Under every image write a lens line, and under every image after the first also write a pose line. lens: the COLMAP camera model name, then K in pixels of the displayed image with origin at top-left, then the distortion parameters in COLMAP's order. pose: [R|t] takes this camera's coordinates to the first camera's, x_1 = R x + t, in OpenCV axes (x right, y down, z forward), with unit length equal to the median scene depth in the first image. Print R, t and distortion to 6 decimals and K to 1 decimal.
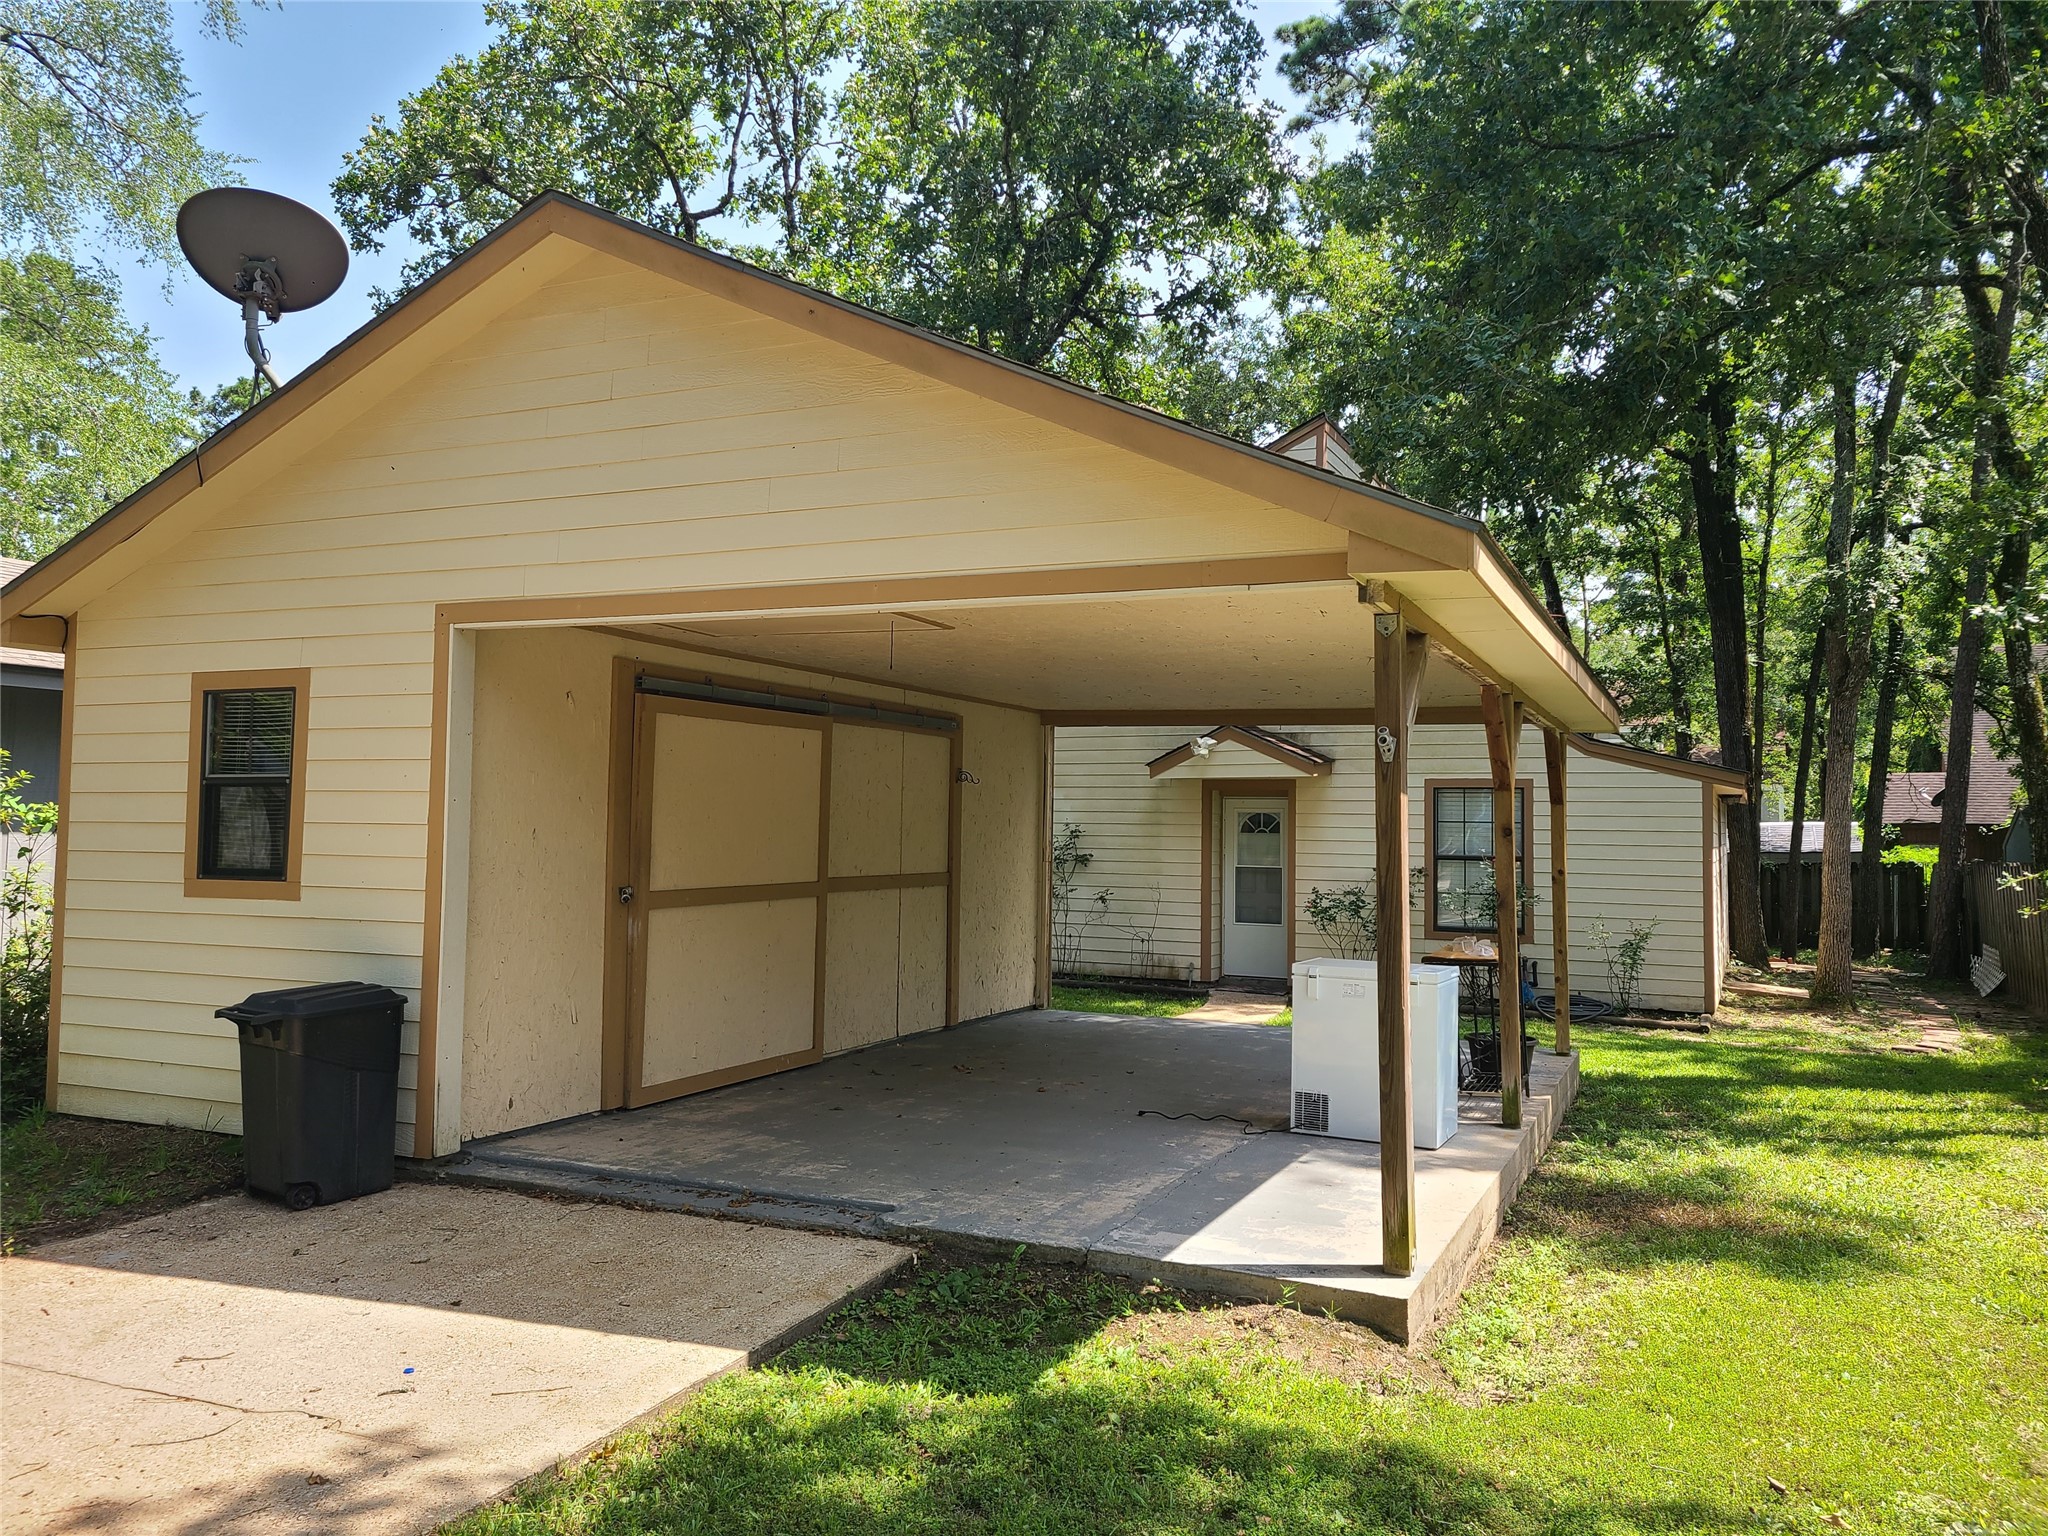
lens RADIAL K [[1541.6, 0, 1011.8], [0, 1541.6, 756.0], [0, 0, 1]] dist [0.051759, 0.005369]
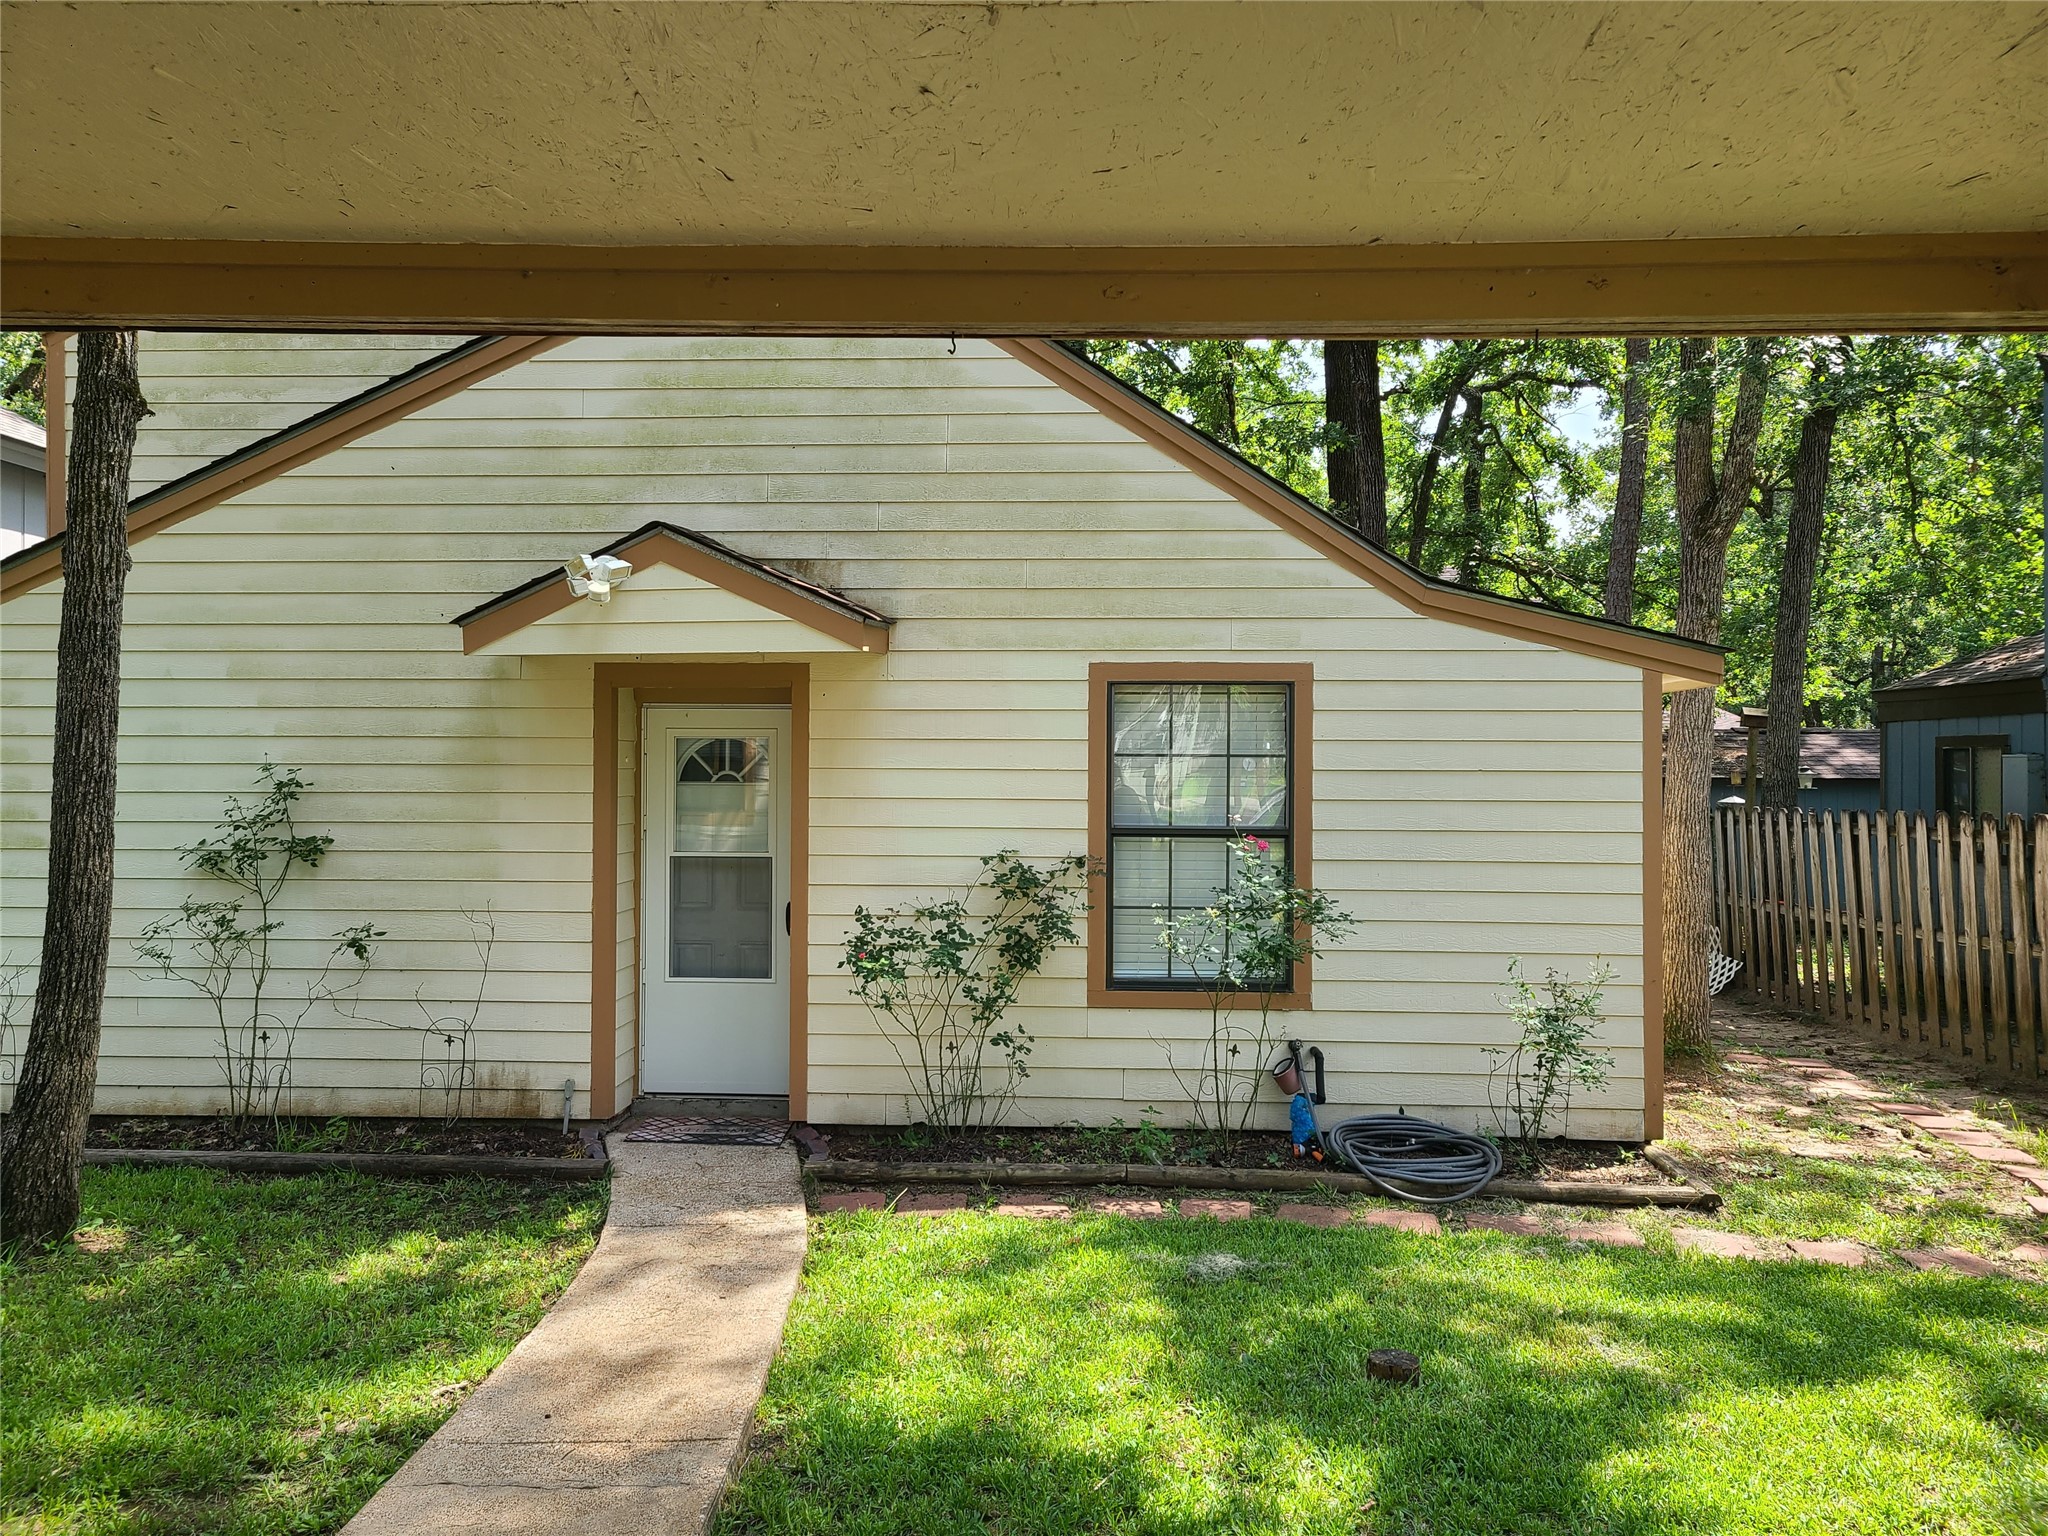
lens RADIAL K [[1541.6, 0, 1011.8], [0, 1541.6, 756.0], [0, 0, 1]] dist [0.051759, 0.005369]
pose [[0.925625, -0.006757, 0.378381, 0.066036], [-0.008855, 0.999180, 0.039506, 0.023242], [-0.378338, -0.039918, 0.924806, 0.543961]]
